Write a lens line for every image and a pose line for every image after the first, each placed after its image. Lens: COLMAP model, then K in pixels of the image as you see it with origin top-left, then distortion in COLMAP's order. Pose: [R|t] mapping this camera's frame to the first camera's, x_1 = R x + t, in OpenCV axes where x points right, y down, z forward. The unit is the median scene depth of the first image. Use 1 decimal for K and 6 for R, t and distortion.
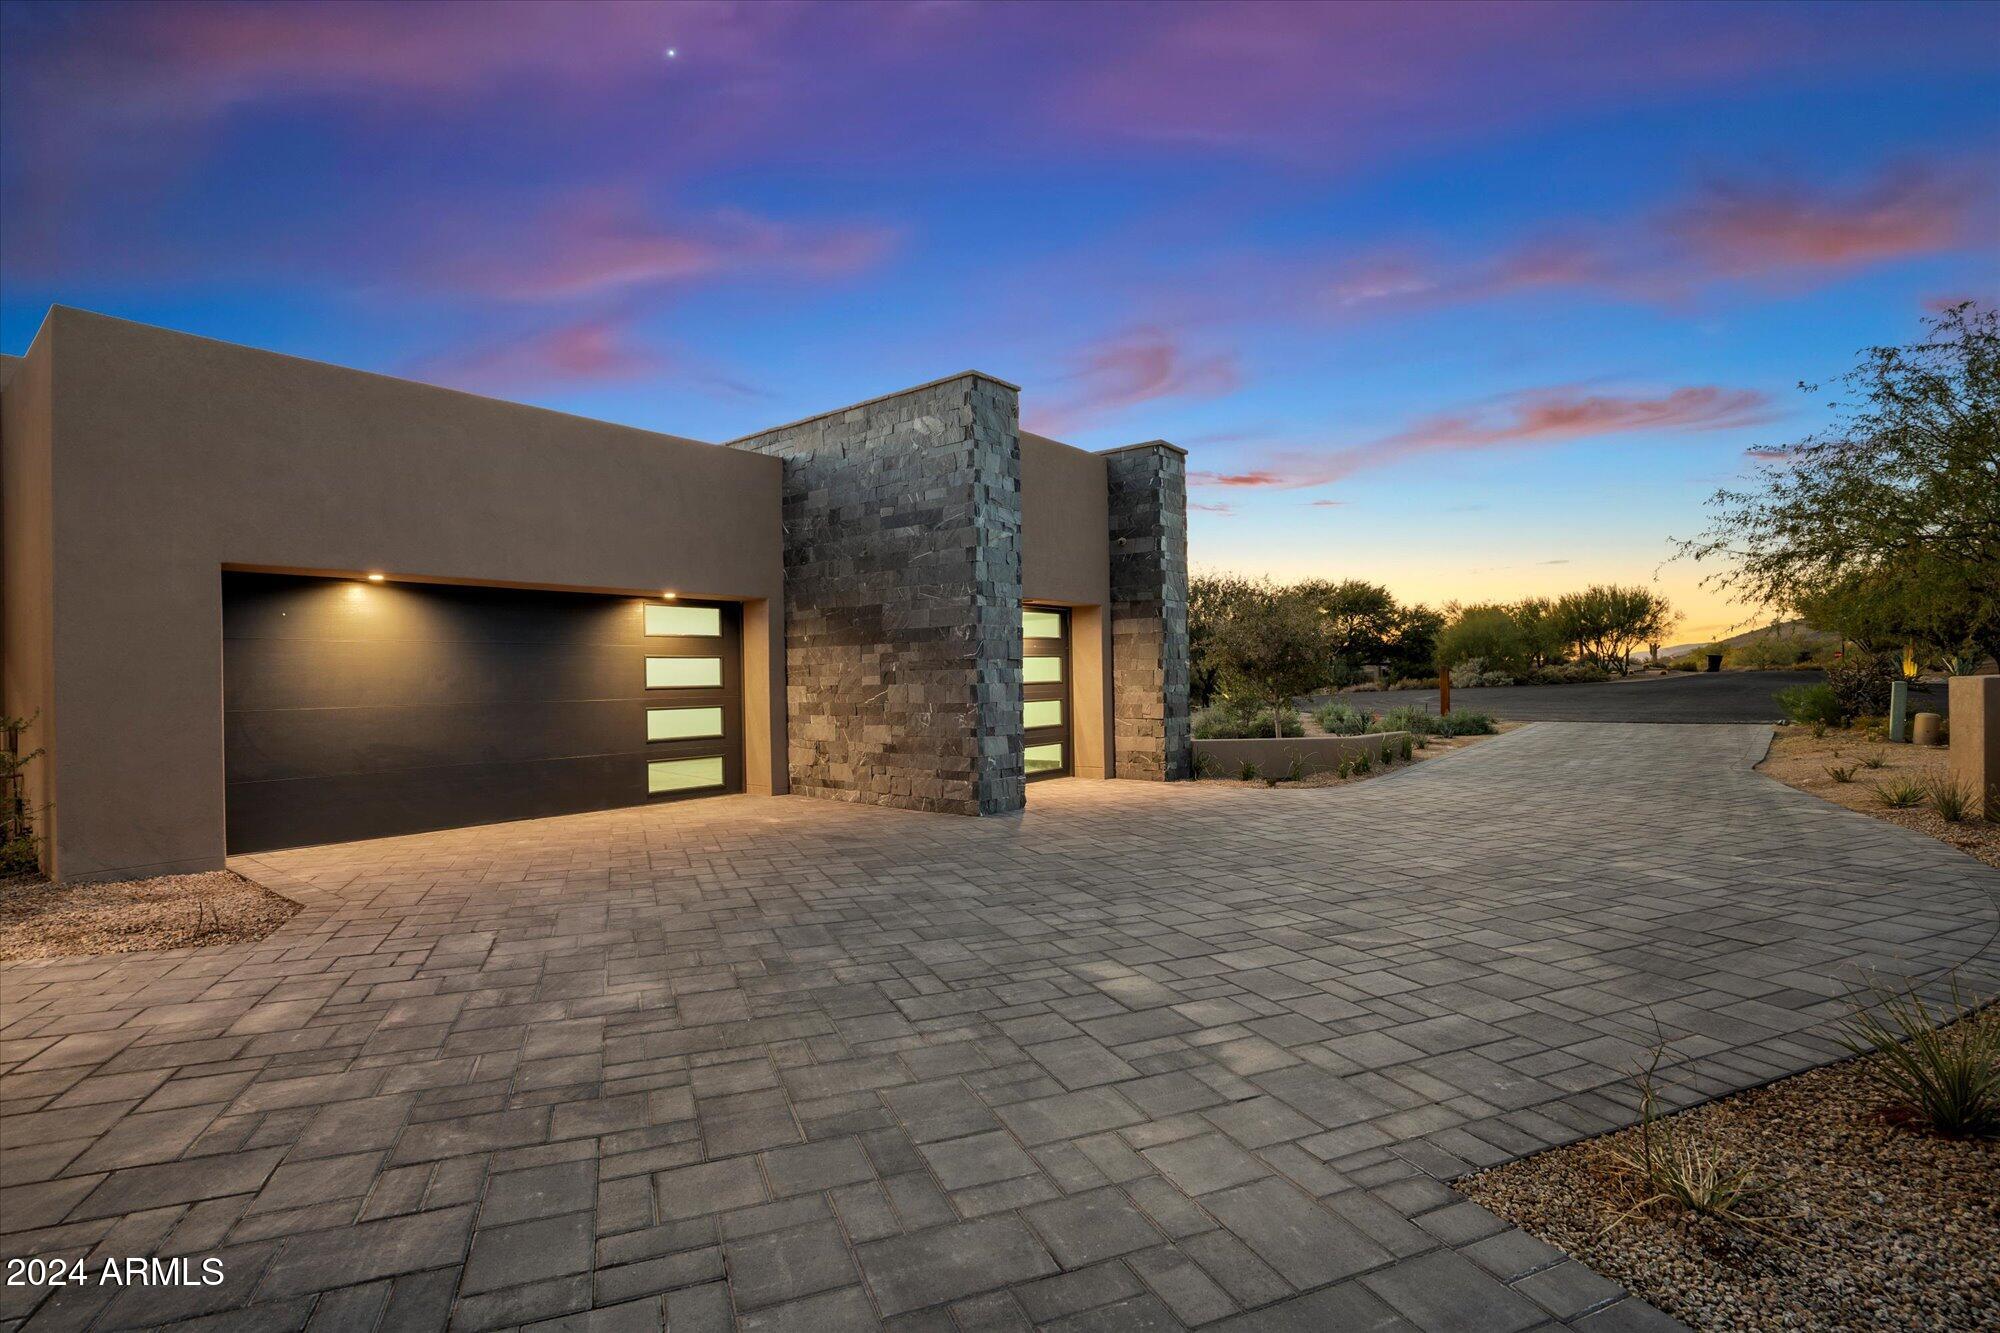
lens RADIAL K [[945.8, 0, 1000.0], [0, 945.8, 666.5], [0, 0, 1]] dist [0.000103, 0.000006]
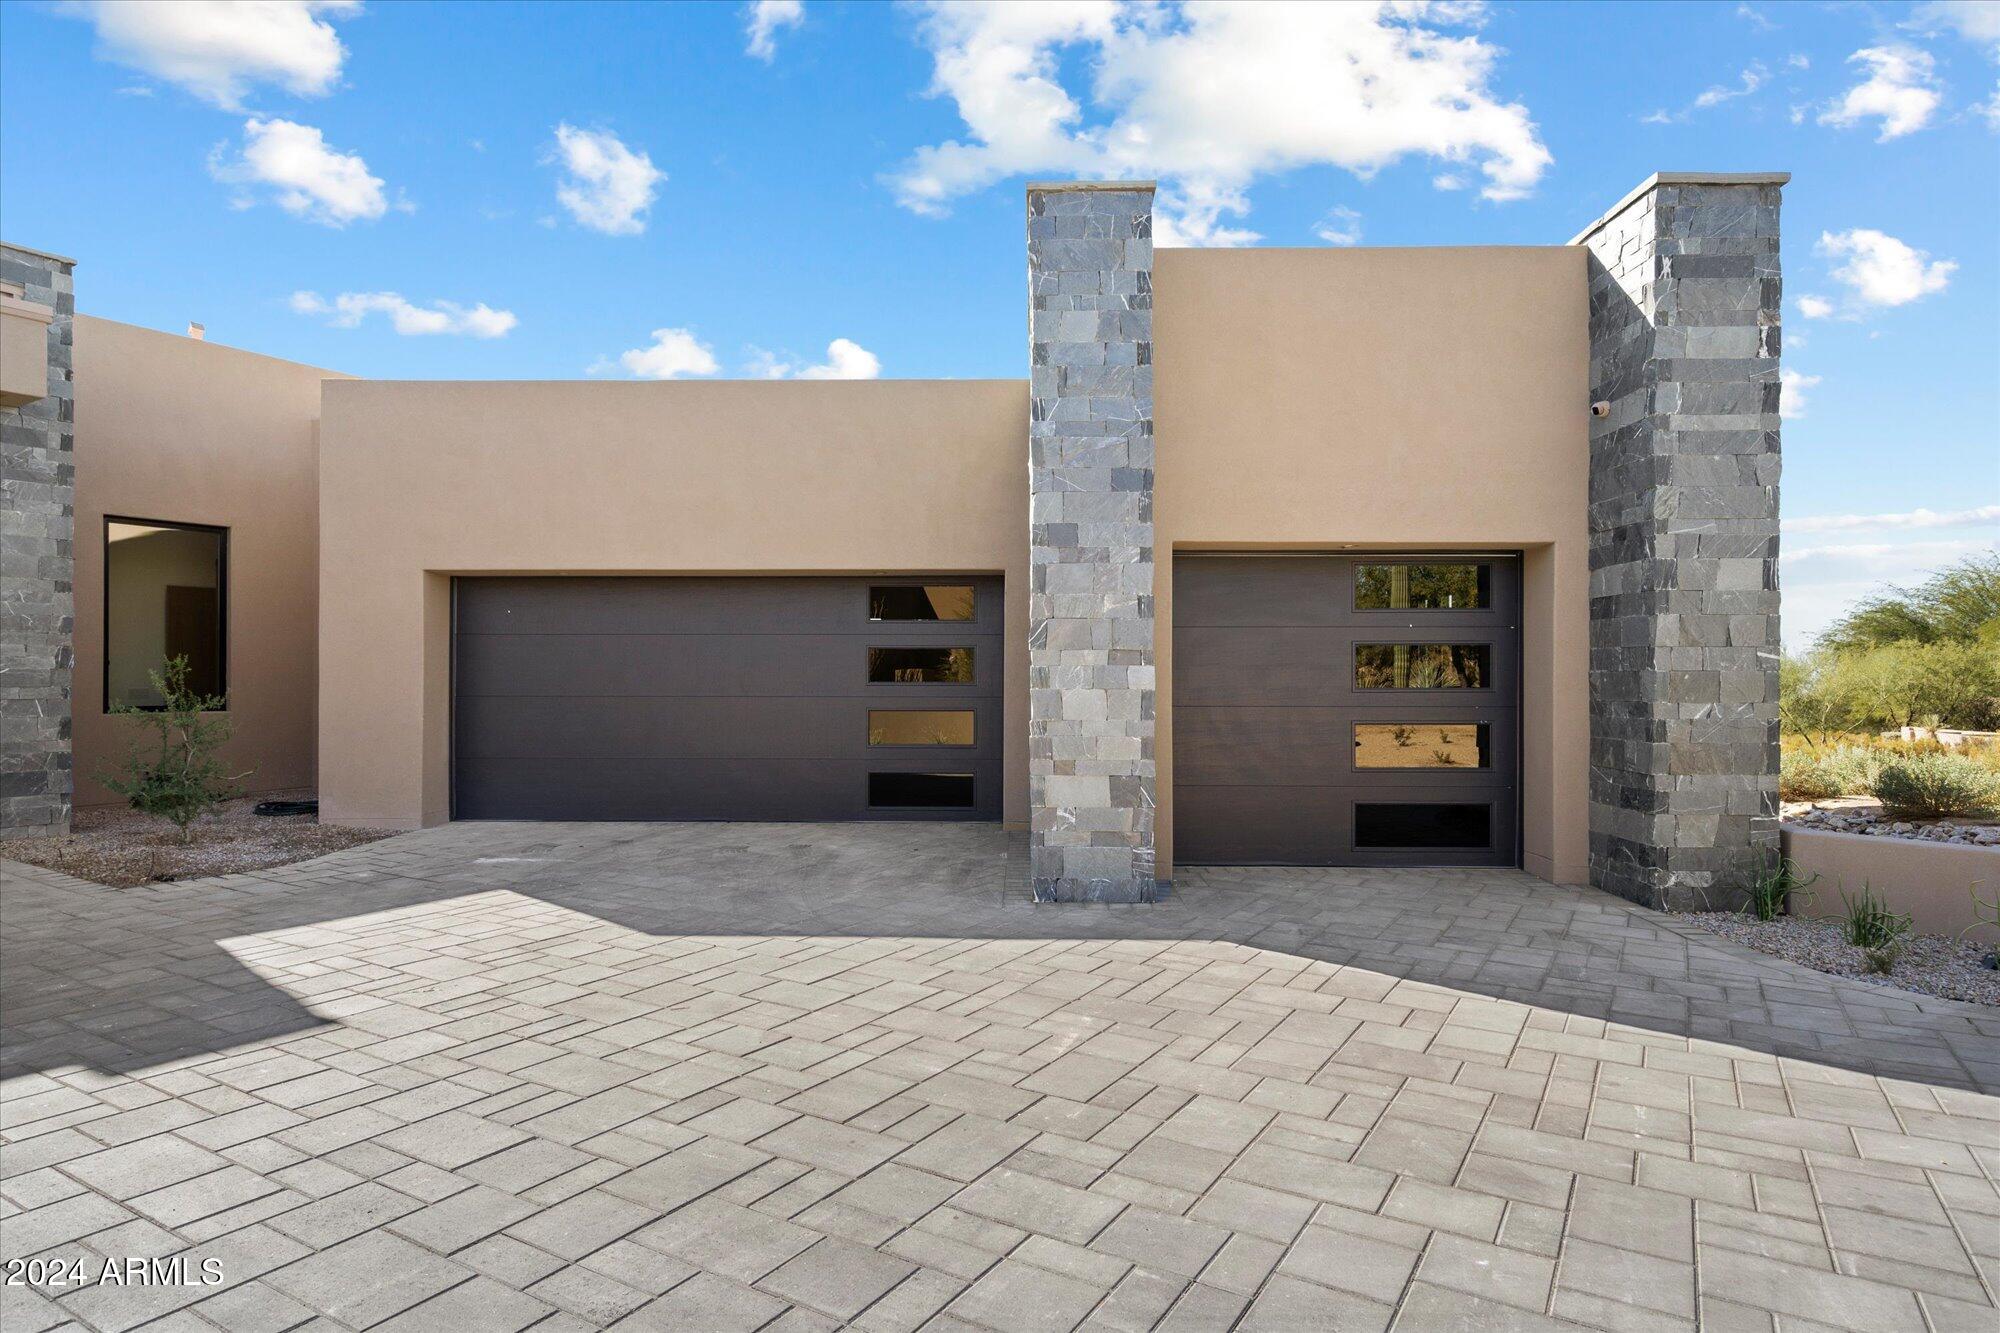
lens RADIAL K [[1119.4, 0, 1000.0], [0, 1119.4, 666.5], [0, 0, 1]] dist [-0.000350, 0.000071]
pose [[0.596538, 0.013052, -0.802479, 0.524206], [-0.003167, 0.999898, 0.013909, -0.006555], [0.802579, -0.005756, 0.596519, 0.512169]]
